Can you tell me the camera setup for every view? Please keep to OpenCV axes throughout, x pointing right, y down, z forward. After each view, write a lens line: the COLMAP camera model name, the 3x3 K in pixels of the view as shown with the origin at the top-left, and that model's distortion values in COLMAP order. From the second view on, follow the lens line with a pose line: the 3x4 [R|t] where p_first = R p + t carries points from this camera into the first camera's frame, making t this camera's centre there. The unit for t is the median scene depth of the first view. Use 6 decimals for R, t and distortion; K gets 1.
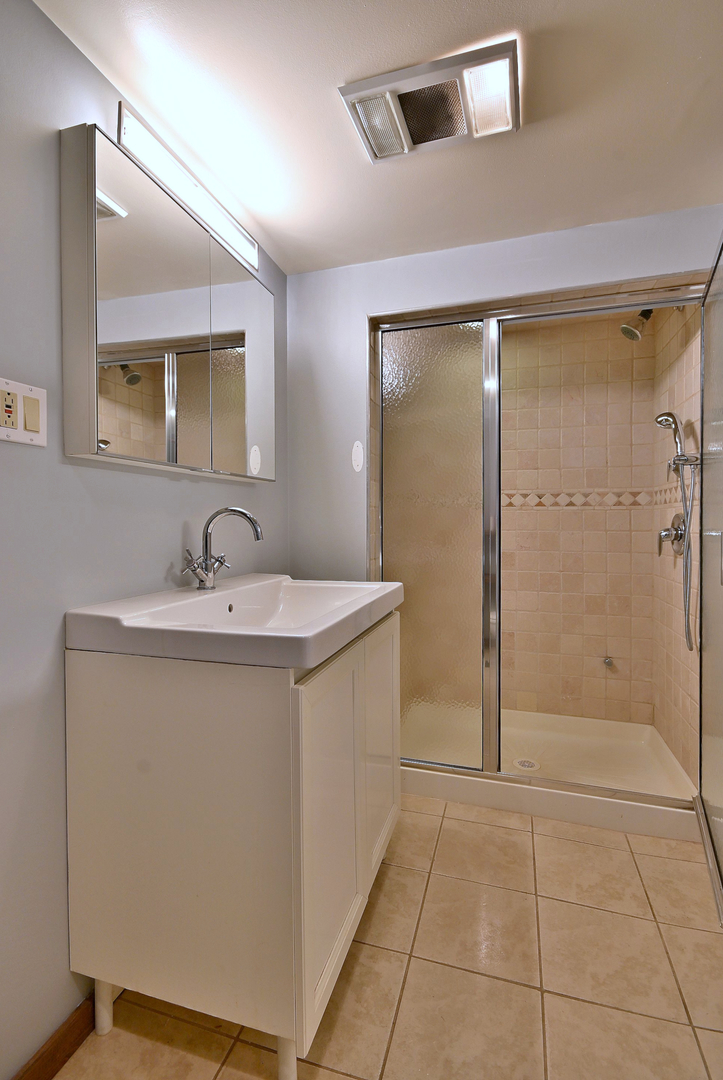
lens RADIAL K [[492.6, 0, 363.6], [0, 492.6, 528.2], [0, 0, 1]] dist [-0.016457, -0.000209]
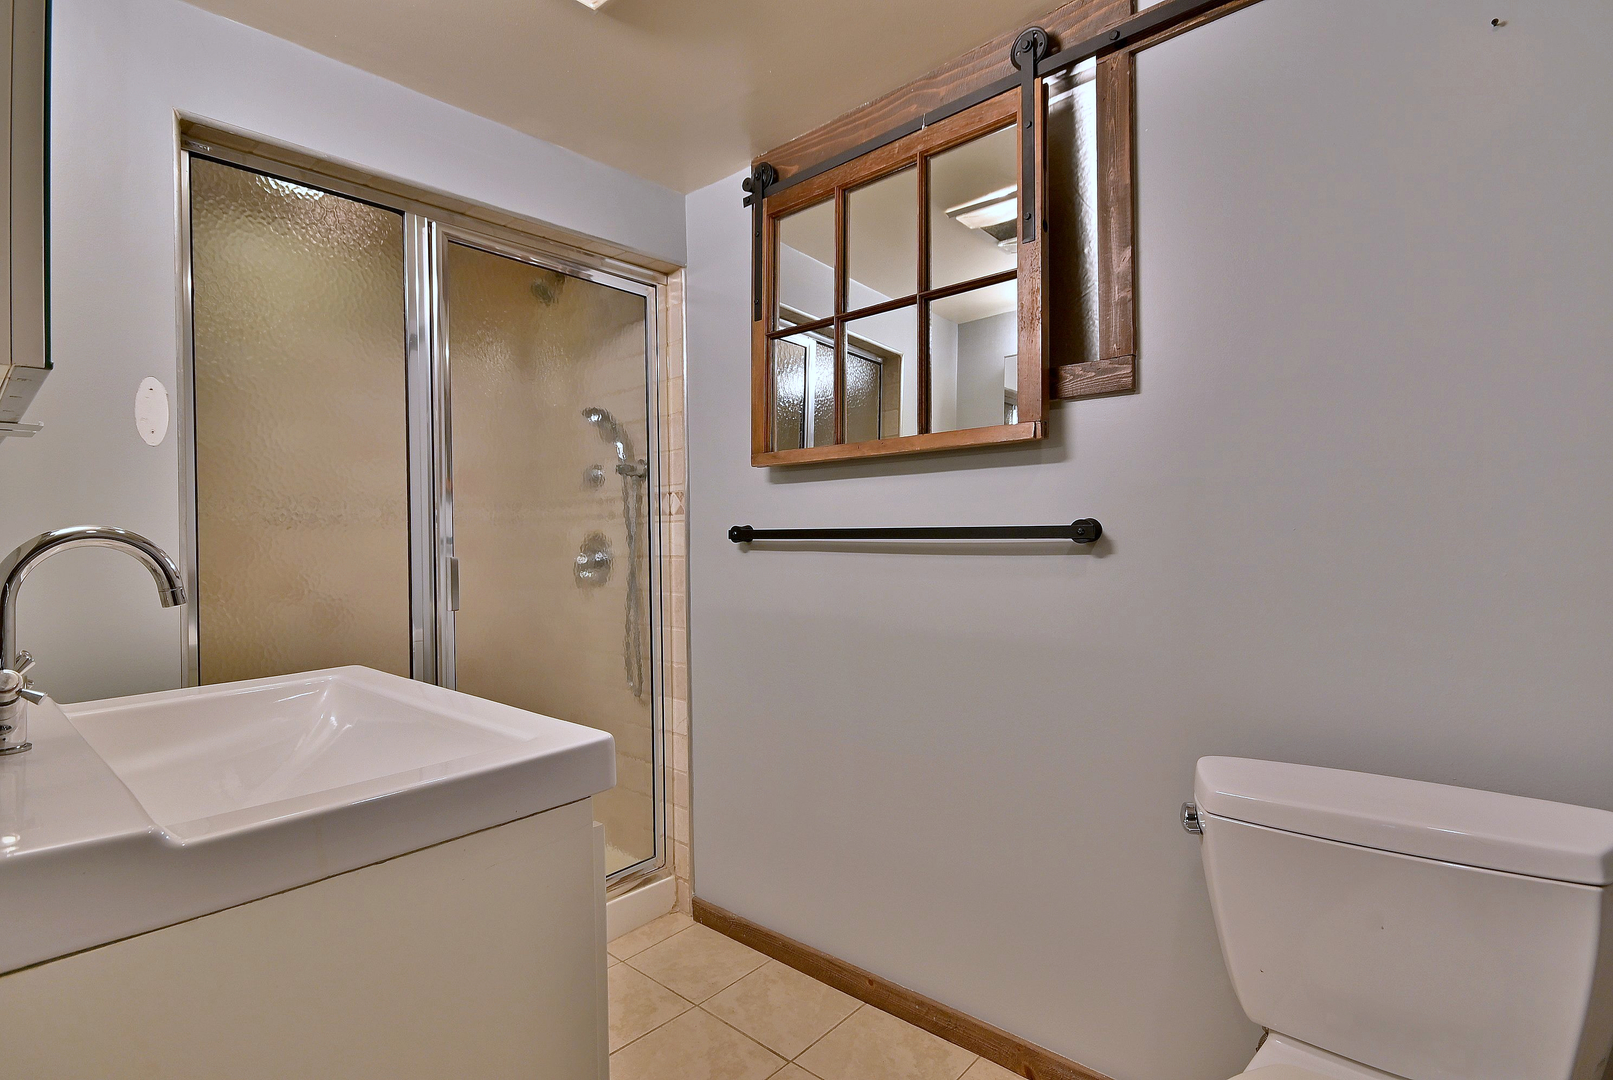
lens RADIAL K [[773.7, 0, 806.5], [0, 773.7, 540.0], [0, 0, 1]] dist [0.005508, 0.000604]
pose [[0.422286, -0.011104, 0.906395, -0.534560], [0.023672, 0.999719, 0.001218, -0.018409], [-0.906154, 0.020942, 0.422430, 0.205176]]
